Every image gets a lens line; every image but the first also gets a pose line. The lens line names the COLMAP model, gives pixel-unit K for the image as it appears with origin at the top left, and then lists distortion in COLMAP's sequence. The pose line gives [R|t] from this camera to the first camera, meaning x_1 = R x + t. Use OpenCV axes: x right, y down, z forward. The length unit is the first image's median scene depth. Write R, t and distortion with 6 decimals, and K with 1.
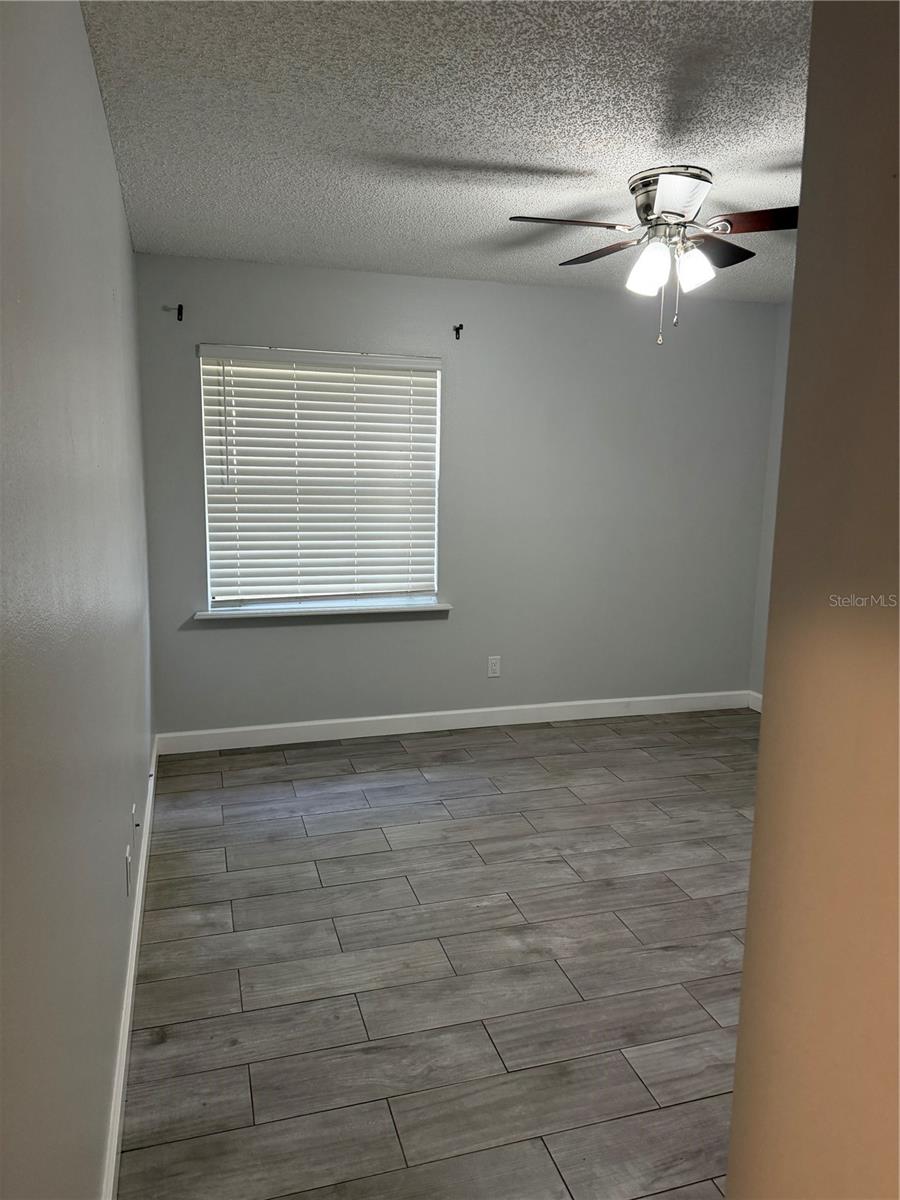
lens RADIAL K [[848.4, 0, 450.0], [0, 848.4, 600.0], [0, 0, 1]] dist [-0.000491, -0.005693]
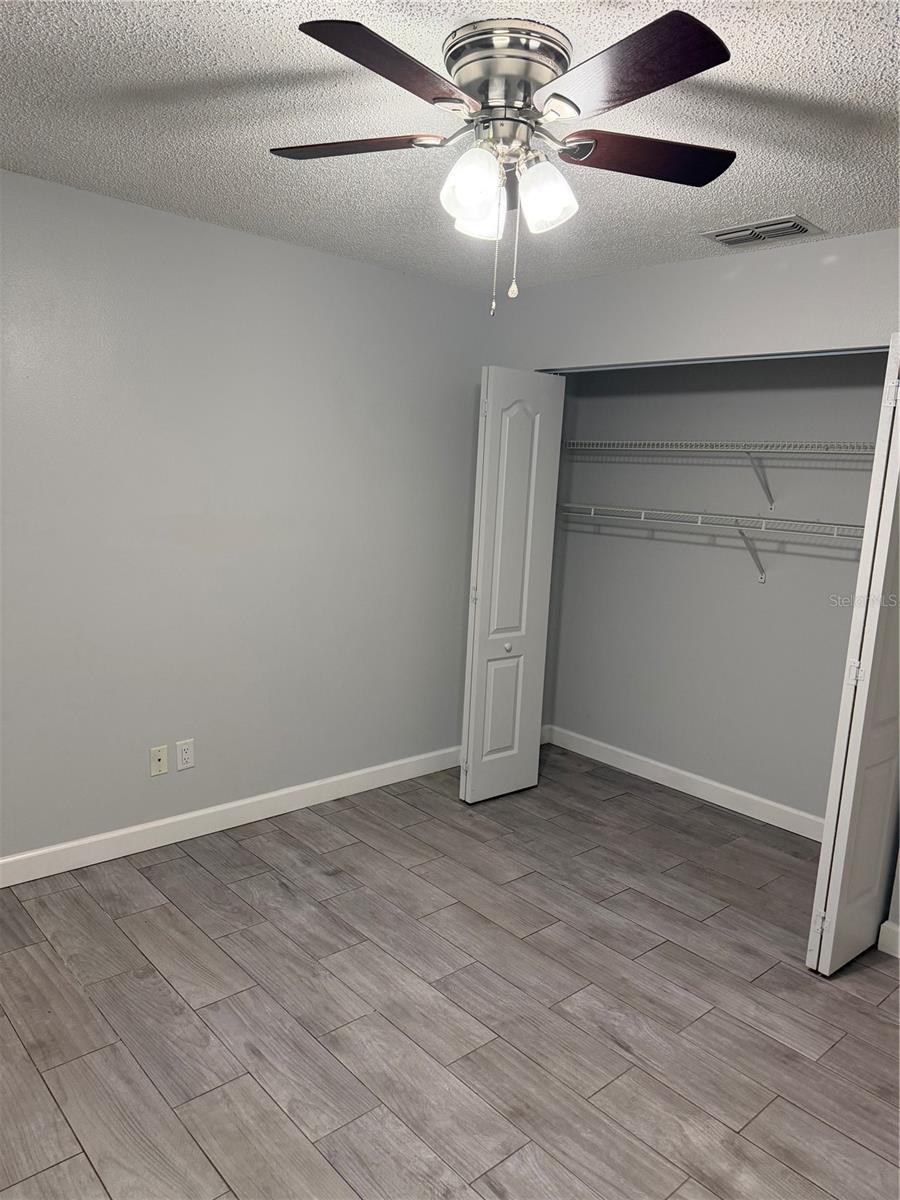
lens RADIAL K [[848.4, 0, 450.0], [0, 848.4, 600.0], [0, 0, 1]] dist [-0.000491, -0.005693]
pose [[-0.420923, -0.181400, 0.888773, -0.328312], [0.086635, 0.967282, 0.238455, -0.239088], [-0.902950, 0.177370, -0.391435, 1.260271]]
